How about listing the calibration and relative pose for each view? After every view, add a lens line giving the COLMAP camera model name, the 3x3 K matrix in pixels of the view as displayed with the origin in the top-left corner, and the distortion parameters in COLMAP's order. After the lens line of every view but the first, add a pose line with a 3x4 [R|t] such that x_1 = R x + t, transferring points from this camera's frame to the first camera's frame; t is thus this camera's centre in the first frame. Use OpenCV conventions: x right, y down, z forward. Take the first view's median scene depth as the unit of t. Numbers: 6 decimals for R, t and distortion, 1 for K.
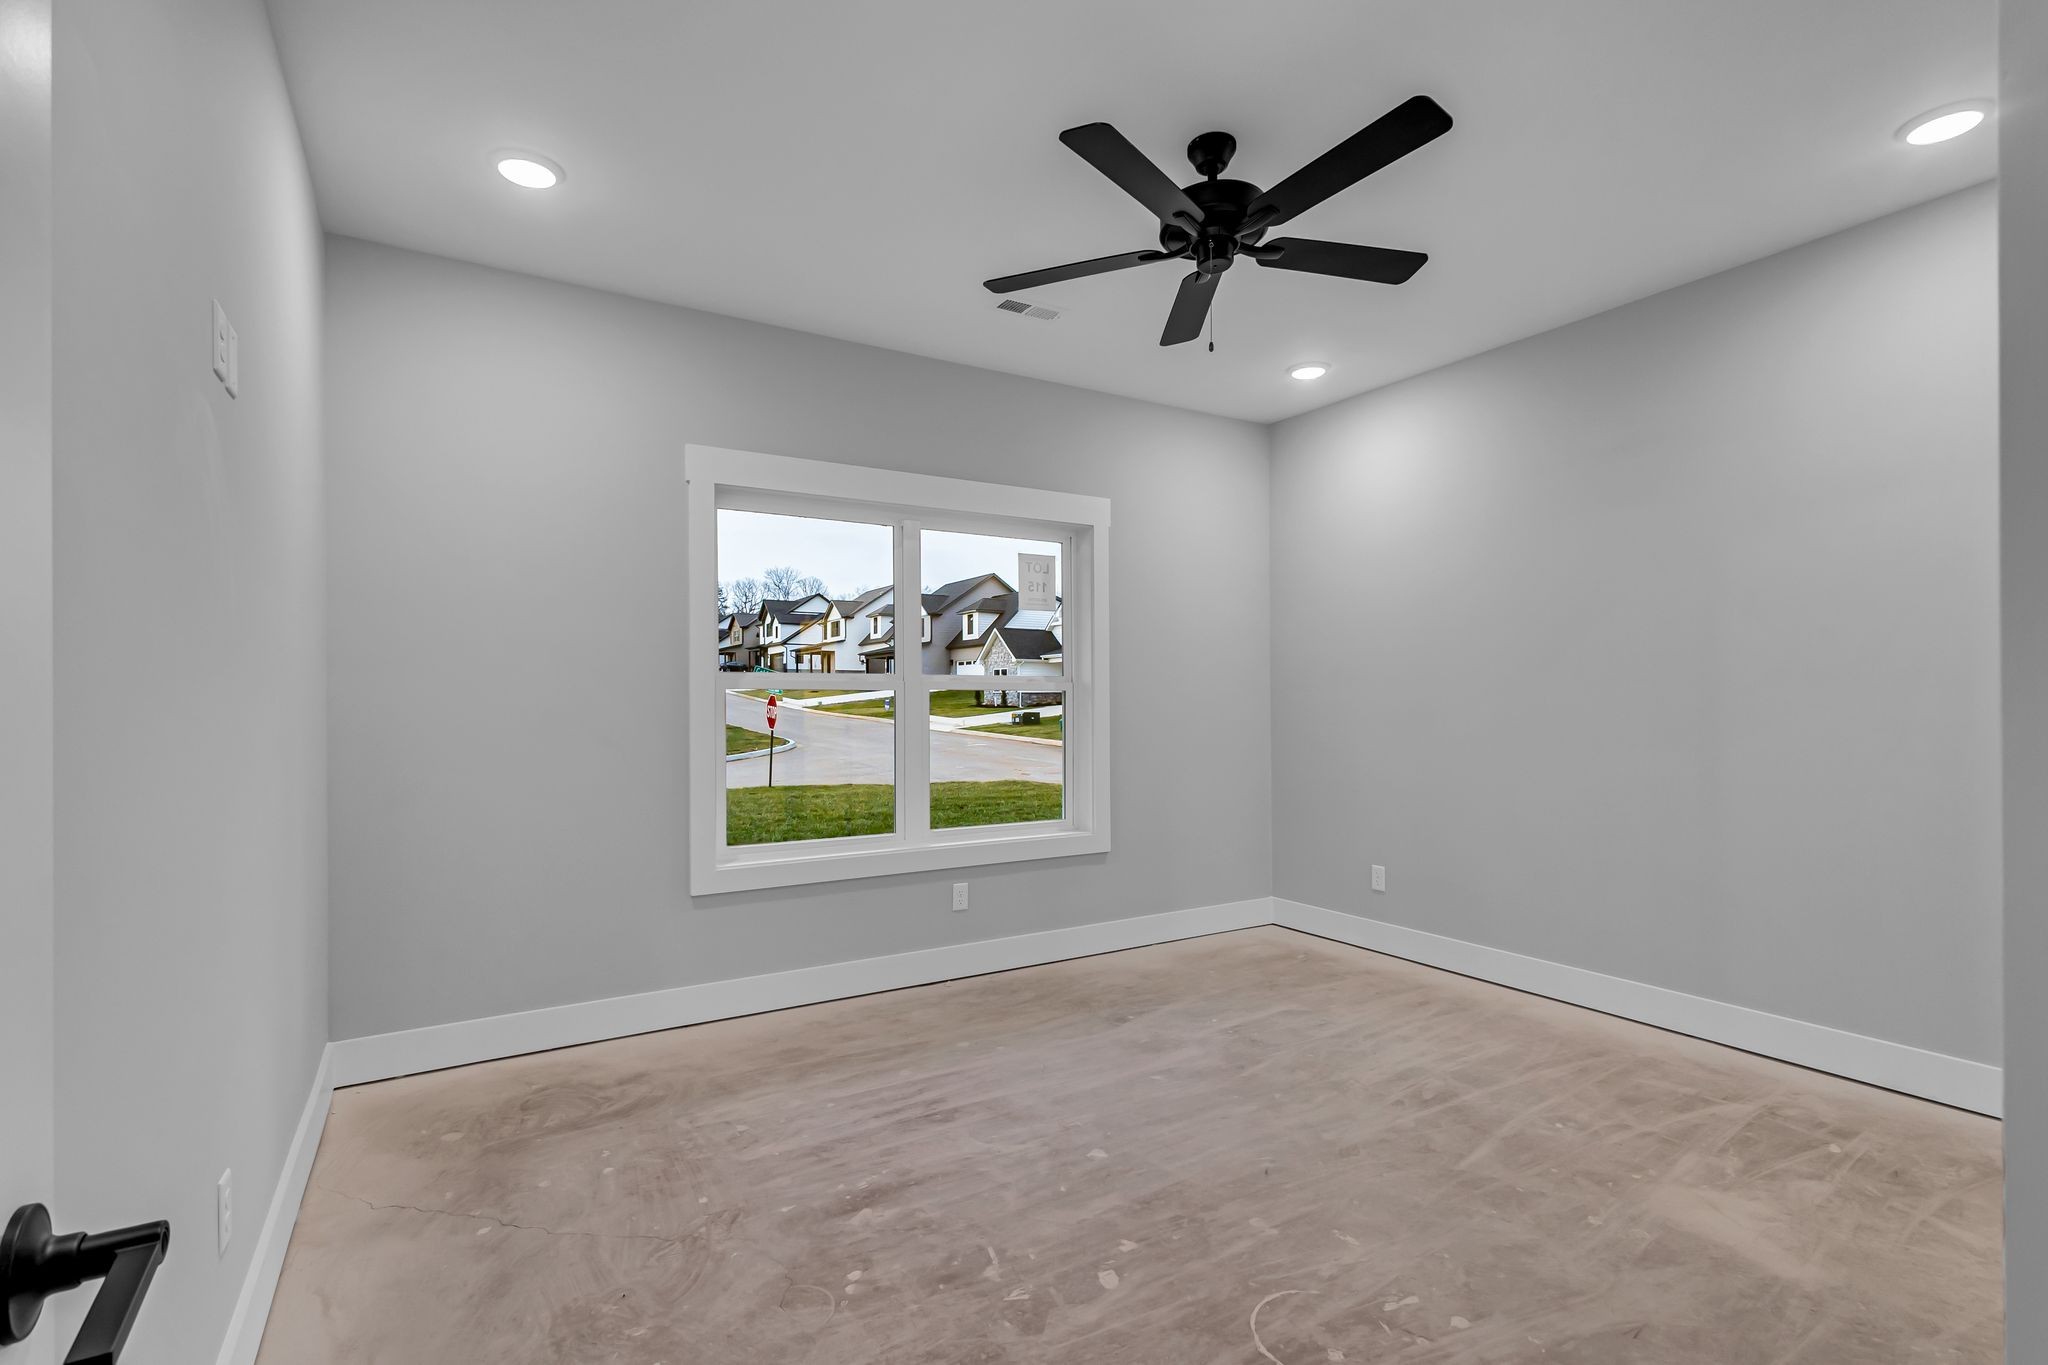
lens RADIAL K [[948.4, 0, 1022.6], [0, 948.4, 691.7], [0, 0, 1]] dist [0.011065, -0.003308]
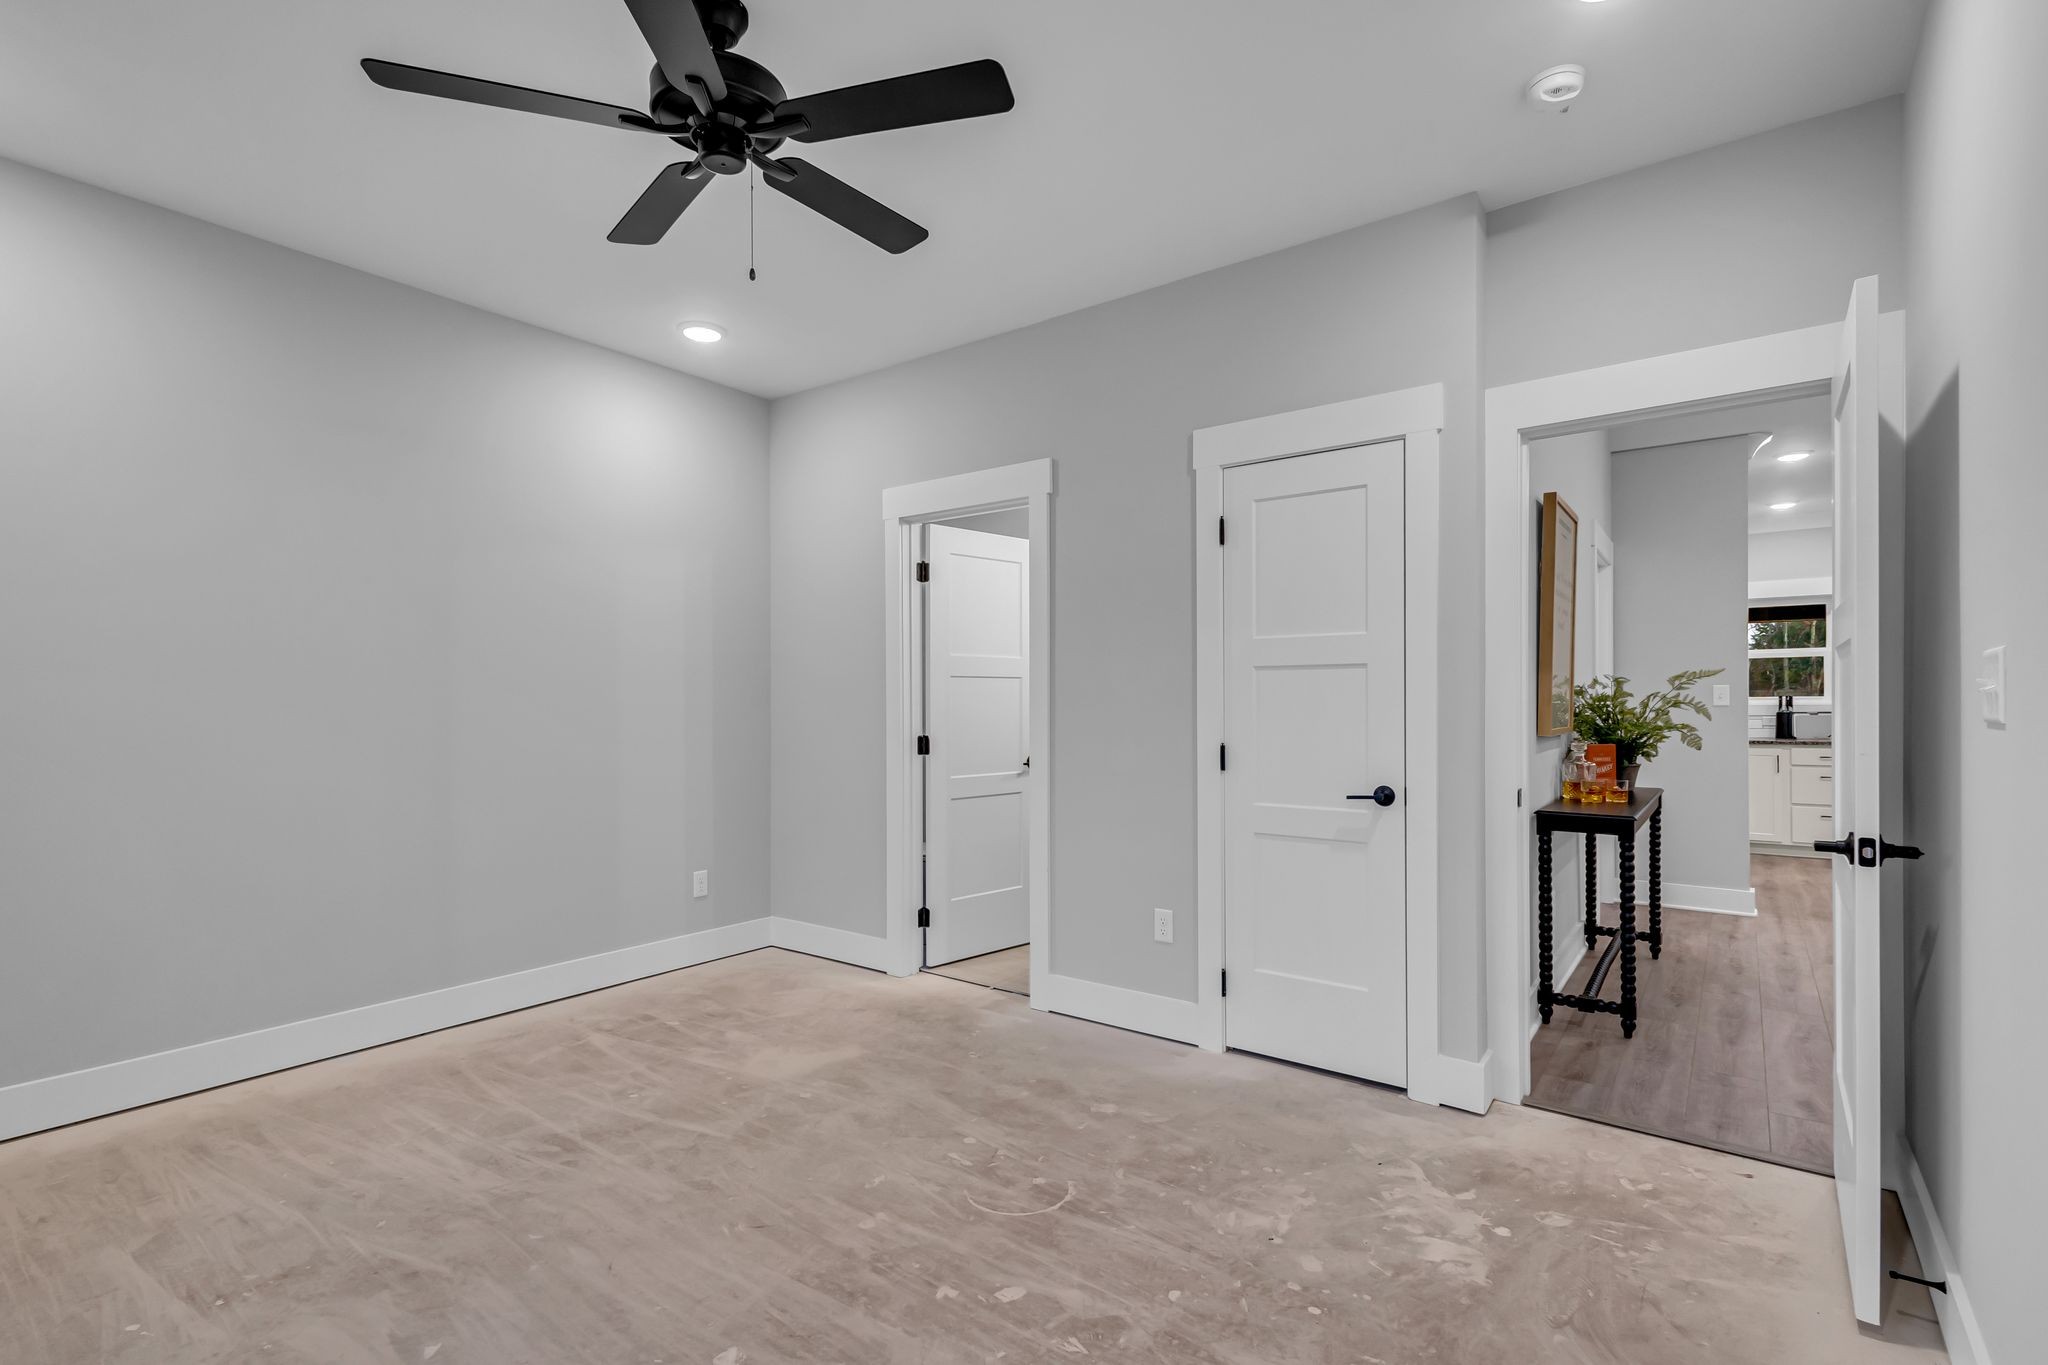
lens RADIAL K [[948.4, 0, 1026.3], [0, 948.4, 687.2], [0, 0, 1]] dist [0.011065, -0.003308]
pose [[-0.371701, 0.017670, 0.928184, -0.622583], [-0.005186, 0.999764, -0.021110, 0.014526], [-0.928338, -0.012660, -0.371521, 1.018960]]
